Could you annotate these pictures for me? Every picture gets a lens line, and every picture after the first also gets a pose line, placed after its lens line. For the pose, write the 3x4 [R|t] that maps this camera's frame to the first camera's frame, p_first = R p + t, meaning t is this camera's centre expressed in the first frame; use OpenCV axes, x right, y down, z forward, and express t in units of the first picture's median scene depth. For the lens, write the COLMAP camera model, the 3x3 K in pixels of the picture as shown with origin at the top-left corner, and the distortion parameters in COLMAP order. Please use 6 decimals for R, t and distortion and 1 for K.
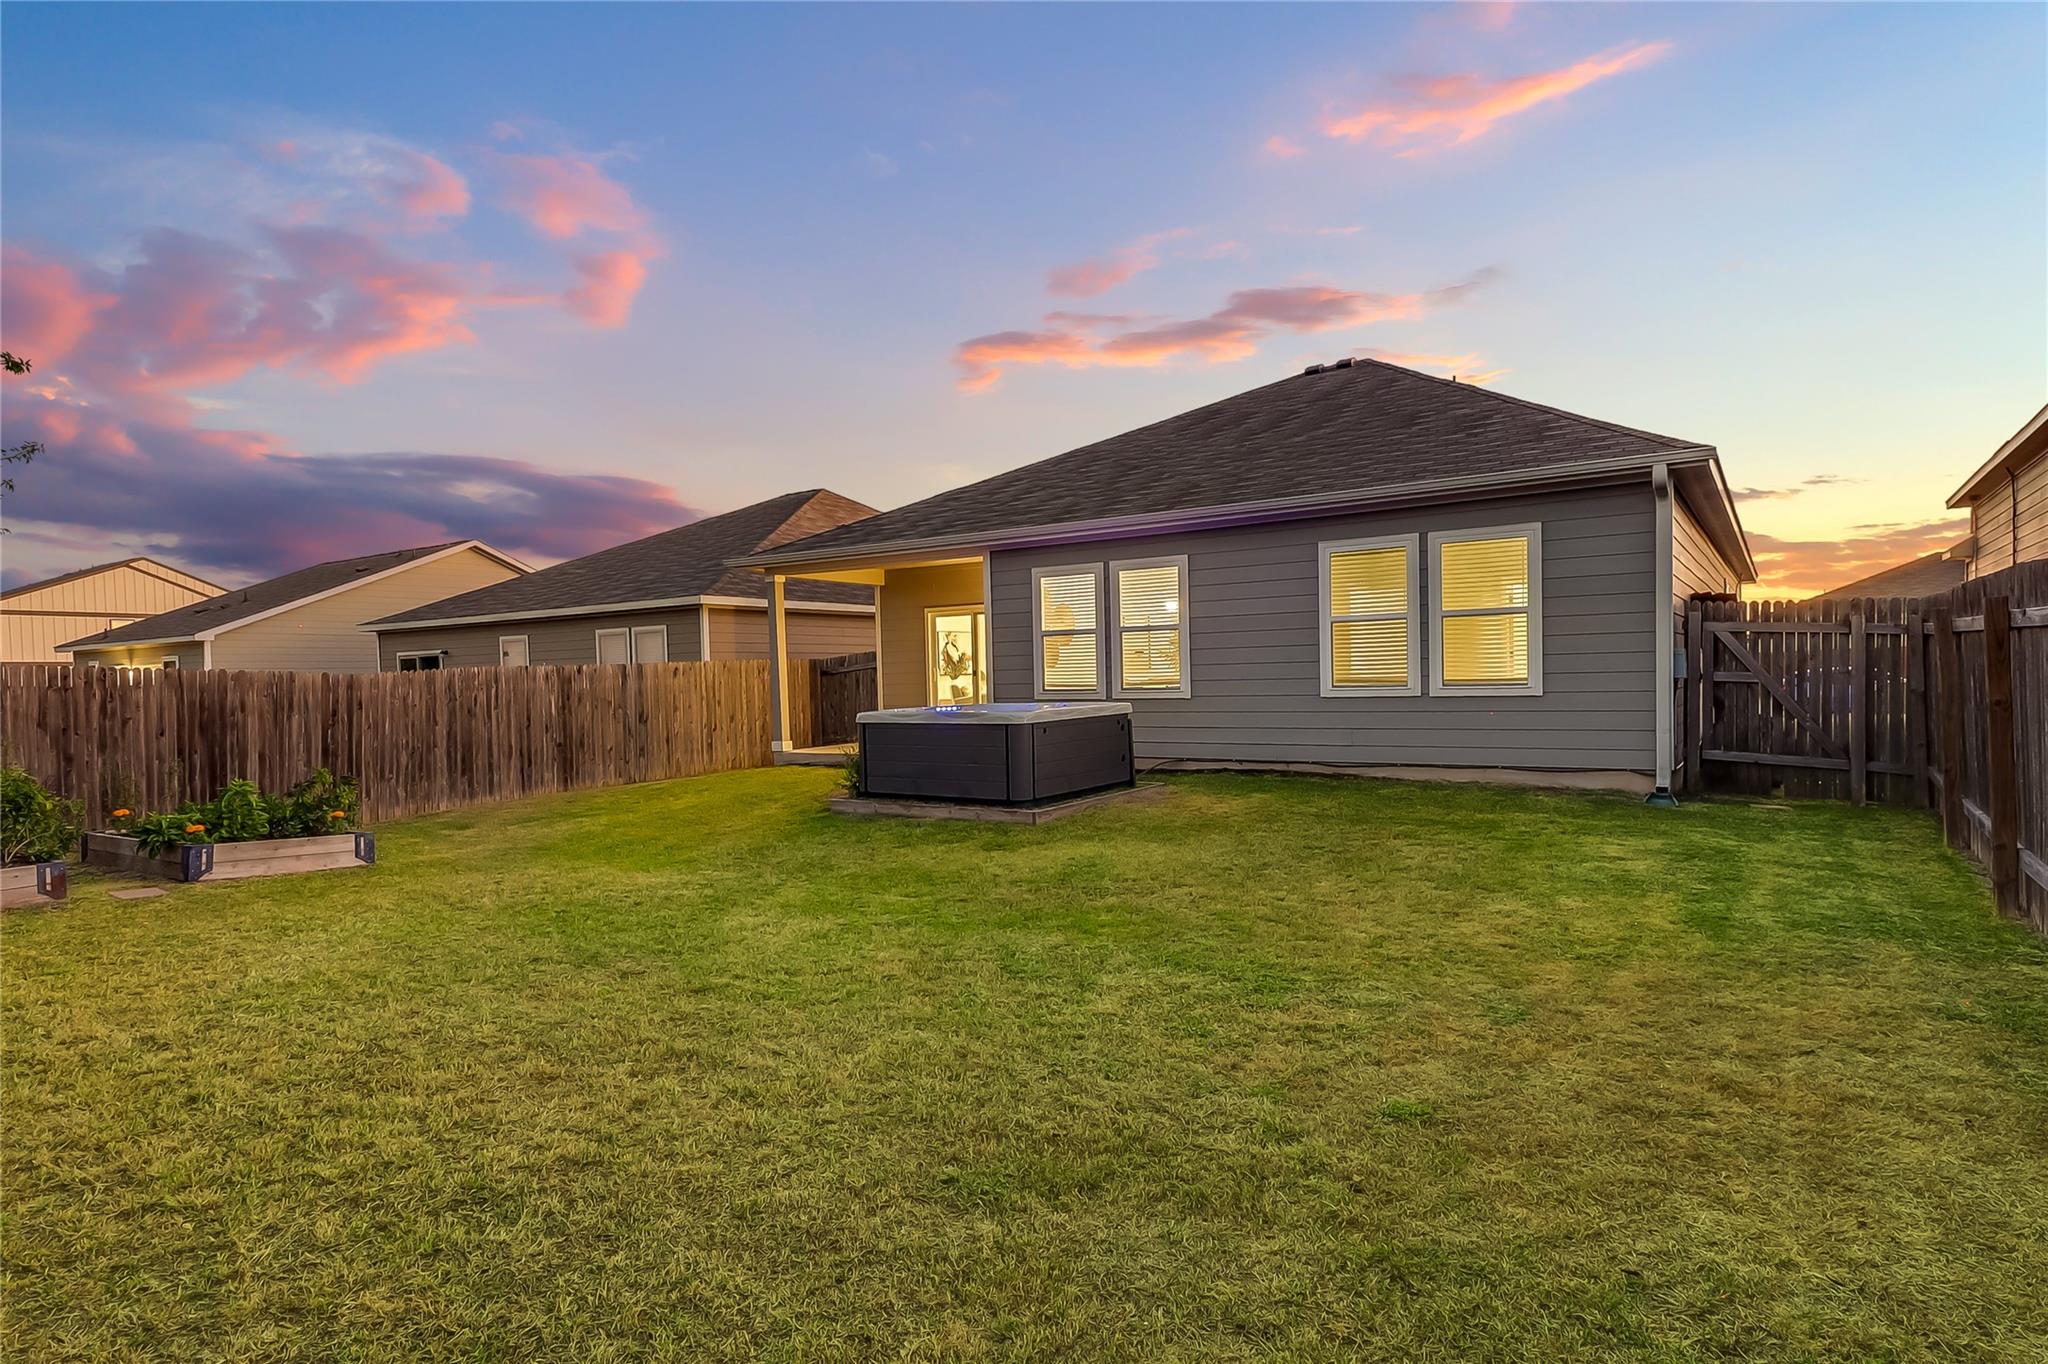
lens RADIAL K [[1084.8, 0, 1024.0], [0, 1084.8, 682.0], [0, 0, 1]] dist [0.034676, -0.000251]
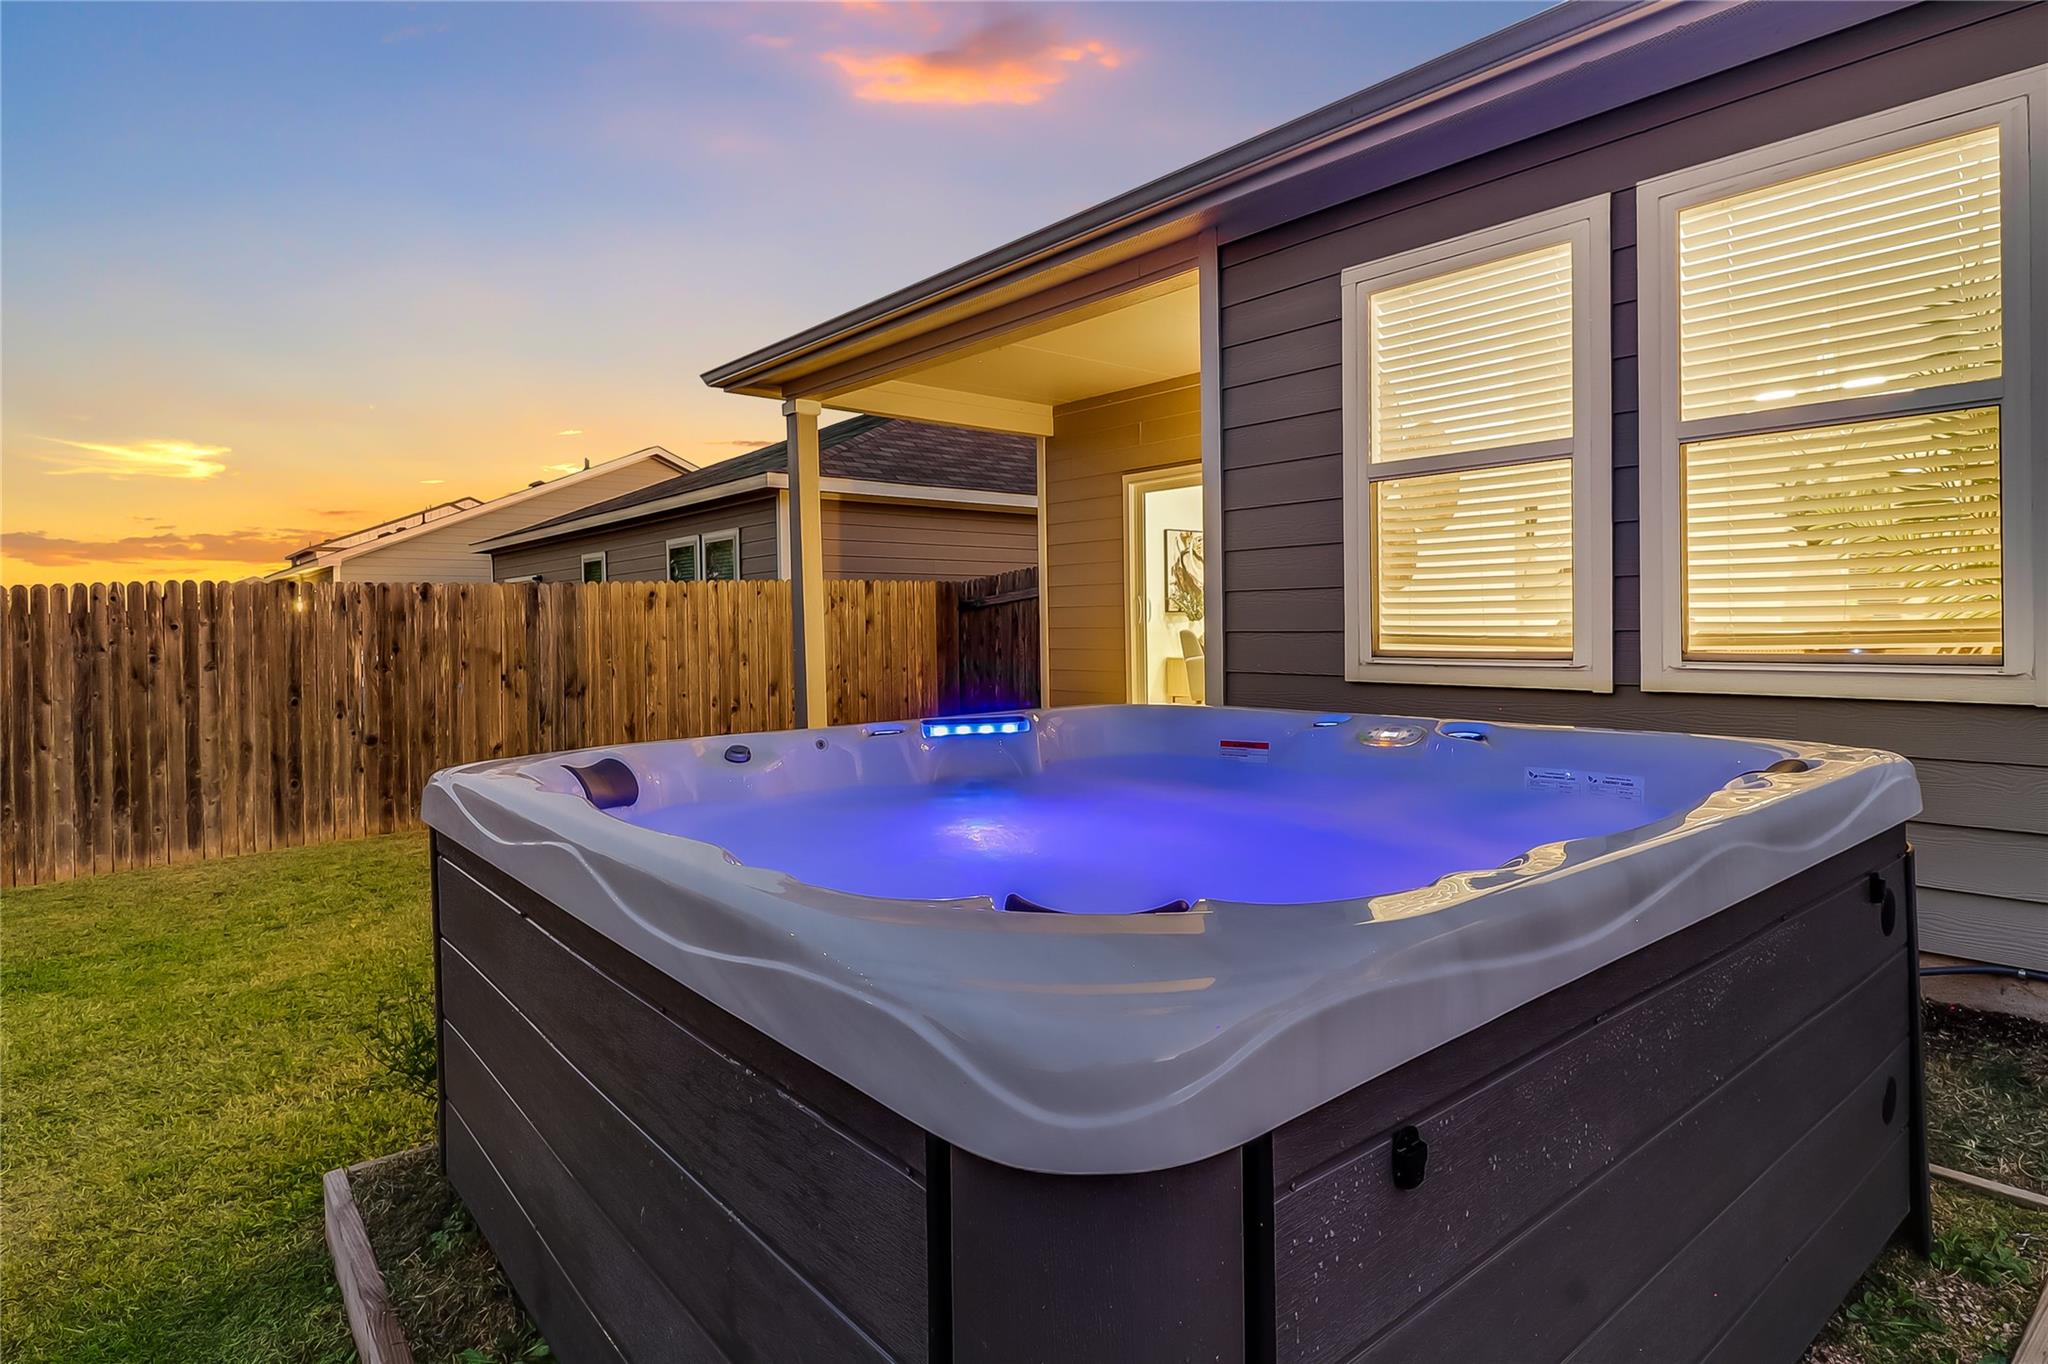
lens RADIAL K [[1094.8, 0, 1054.2], [0, 1094.8, 635.7], [0, 0, 1]] dist [-0.000541, 0.021596]
pose [[0.966144, 0.013880, -0.257631, 0.009766], [-0.011331, 0.999871, 0.011377, -0.000231], [0.257755, -0.008072, 0.966176, 0.666773]]
